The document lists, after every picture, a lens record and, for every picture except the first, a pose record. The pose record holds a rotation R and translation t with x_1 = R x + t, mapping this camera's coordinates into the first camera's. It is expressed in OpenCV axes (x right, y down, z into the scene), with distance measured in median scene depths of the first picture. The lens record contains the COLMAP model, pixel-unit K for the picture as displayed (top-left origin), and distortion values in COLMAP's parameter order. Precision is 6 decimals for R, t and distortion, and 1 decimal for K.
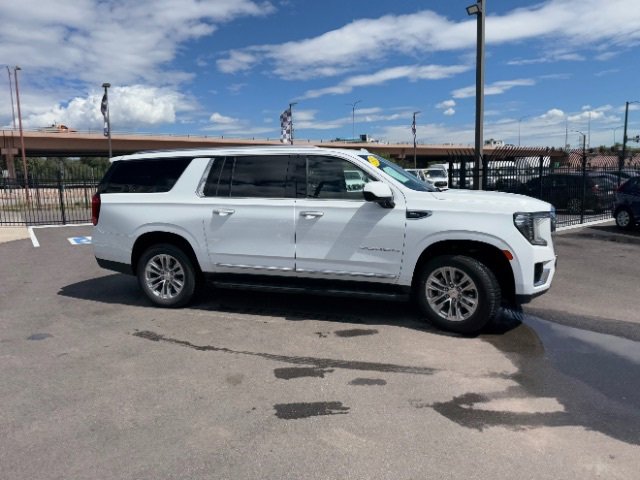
lens RADIAL K [[454.7, 0, 323.1], [0, 454.7, 236.6], [0, 0, 1]] dist [0.020934, -0.025270]
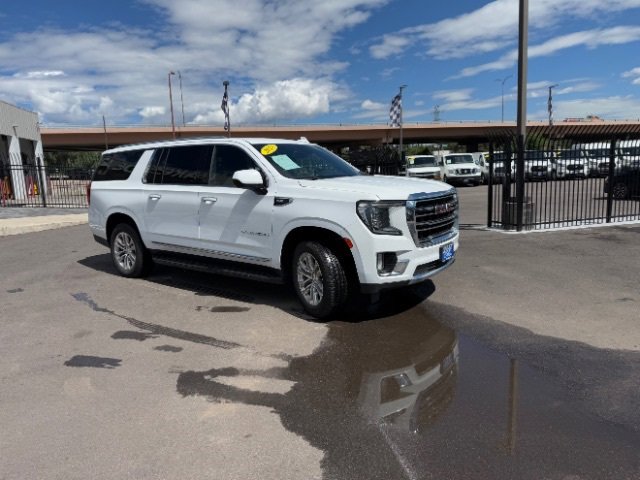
lens RADIAL K [[454.7, 0, 315.7], [0, 454.7, 237.5], [0, 0, 1]] dist [0.020934, -0.025270]
pose [[0.943484, 0.036640, -0.329388, 0.545945], [-0.026004, 0.998990, 0.036638, -0.005052], [0.330397, -0.026002, 0.943484, 0.039824]]
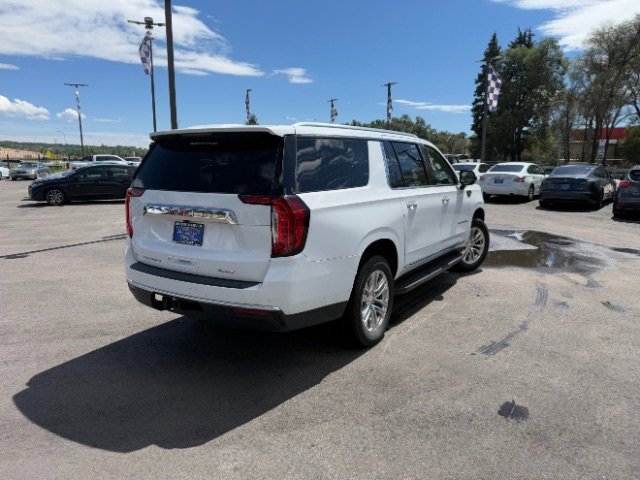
lens RADIAL K [[454.7, 0, 316.9], [0, 454.7, 237.0], [0, 0, 1]] dist [0.020934, -0.025270]
pose [[0.272214, -0.138747, 0.952181, -1.110318], [0.120046, 0.986716, 0.109460, -0.110417], [-0.954719, 0.084509, 0.285253, 0.923301]]
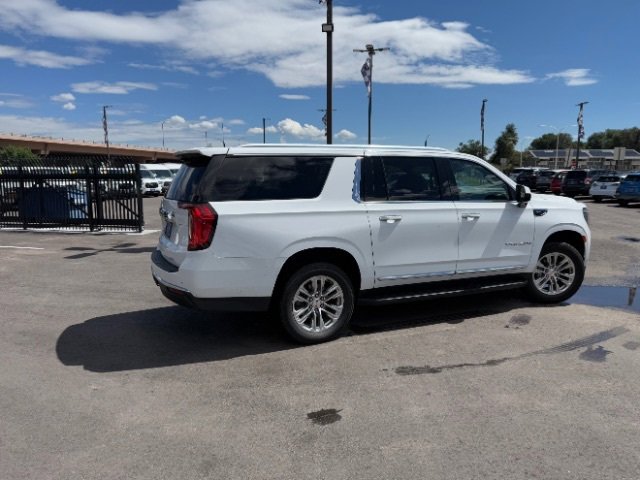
lens RADIAL K [[454.7, 0, 316.4], [0, 454.7, 236.6], [0, 0, 1]] dist [0.020934, -0.025270]
pose [[0.730693, -0.073401, 0.678749, -0.926240], [0.075342, 0.996801, 0.026688, -0.053764], [-0.678536, 0.031638, 0.733885, 0.444973]]
